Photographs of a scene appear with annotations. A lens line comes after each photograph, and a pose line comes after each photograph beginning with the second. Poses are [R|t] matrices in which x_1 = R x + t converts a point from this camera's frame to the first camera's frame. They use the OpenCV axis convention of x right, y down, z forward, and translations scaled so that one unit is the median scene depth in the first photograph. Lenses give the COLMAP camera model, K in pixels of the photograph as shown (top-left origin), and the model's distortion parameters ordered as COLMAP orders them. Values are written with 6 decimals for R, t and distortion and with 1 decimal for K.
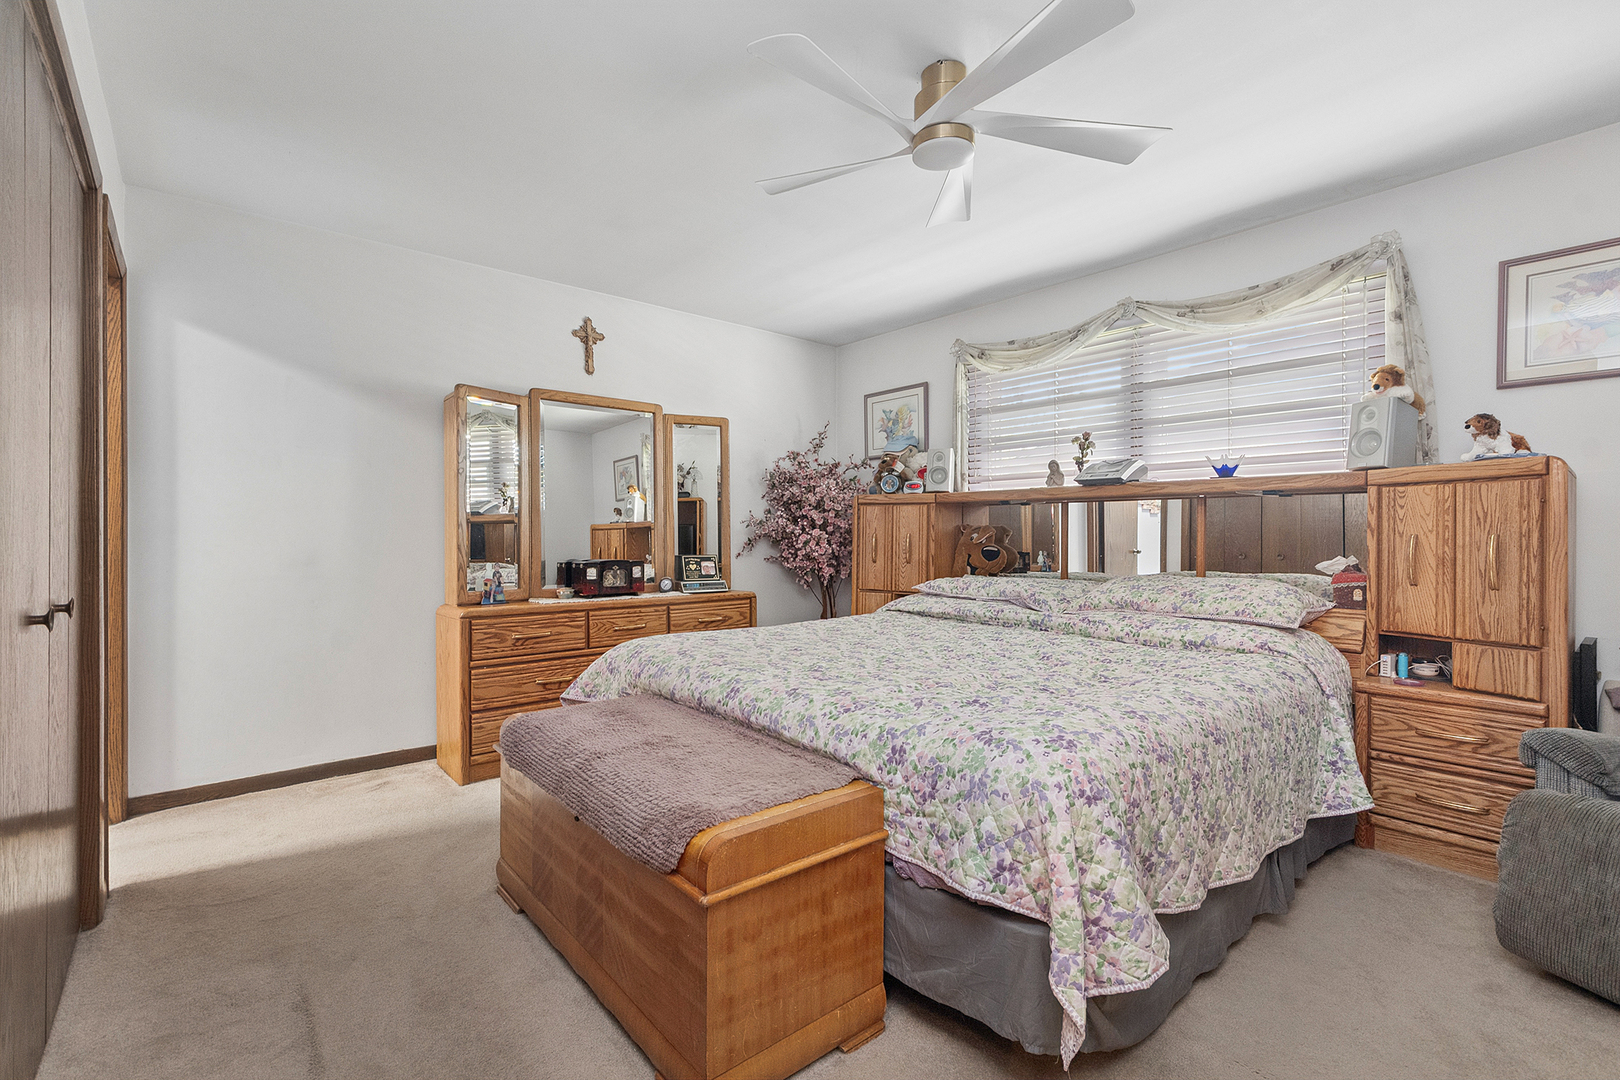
lens RADIAL K [[732.7, 0, 812.0], [0, 732.7, 542.8], [0, 0, 1]] dist [0.001473, -0.001558]
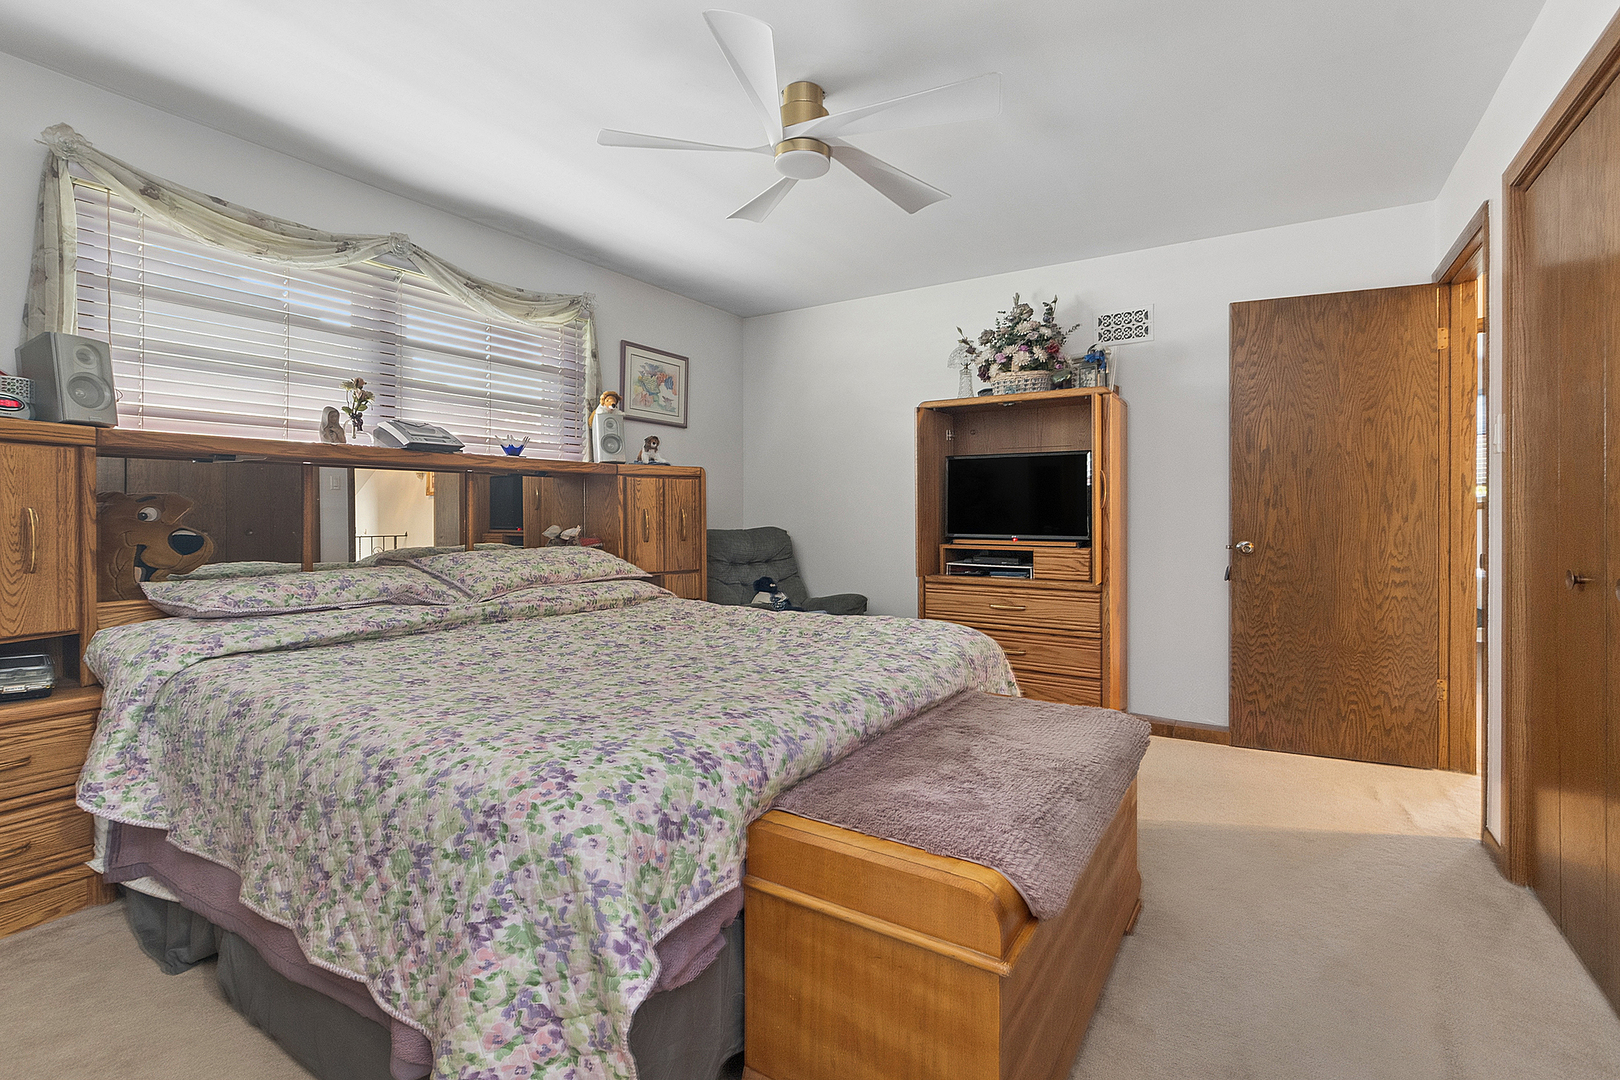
lens RADIAL K [[732.7, 0, 815.1], [0, 732.7, 502.5], [0, 0, 1]] dist [0.001473, -0.001558]
pose [[-0.311015, 0.004204, 0.950396, -0.589925], [0.006591, 0.999976, -0.002267, -0.014779], [-0.950382, 0.005559, -0.311035, 0.883485]]
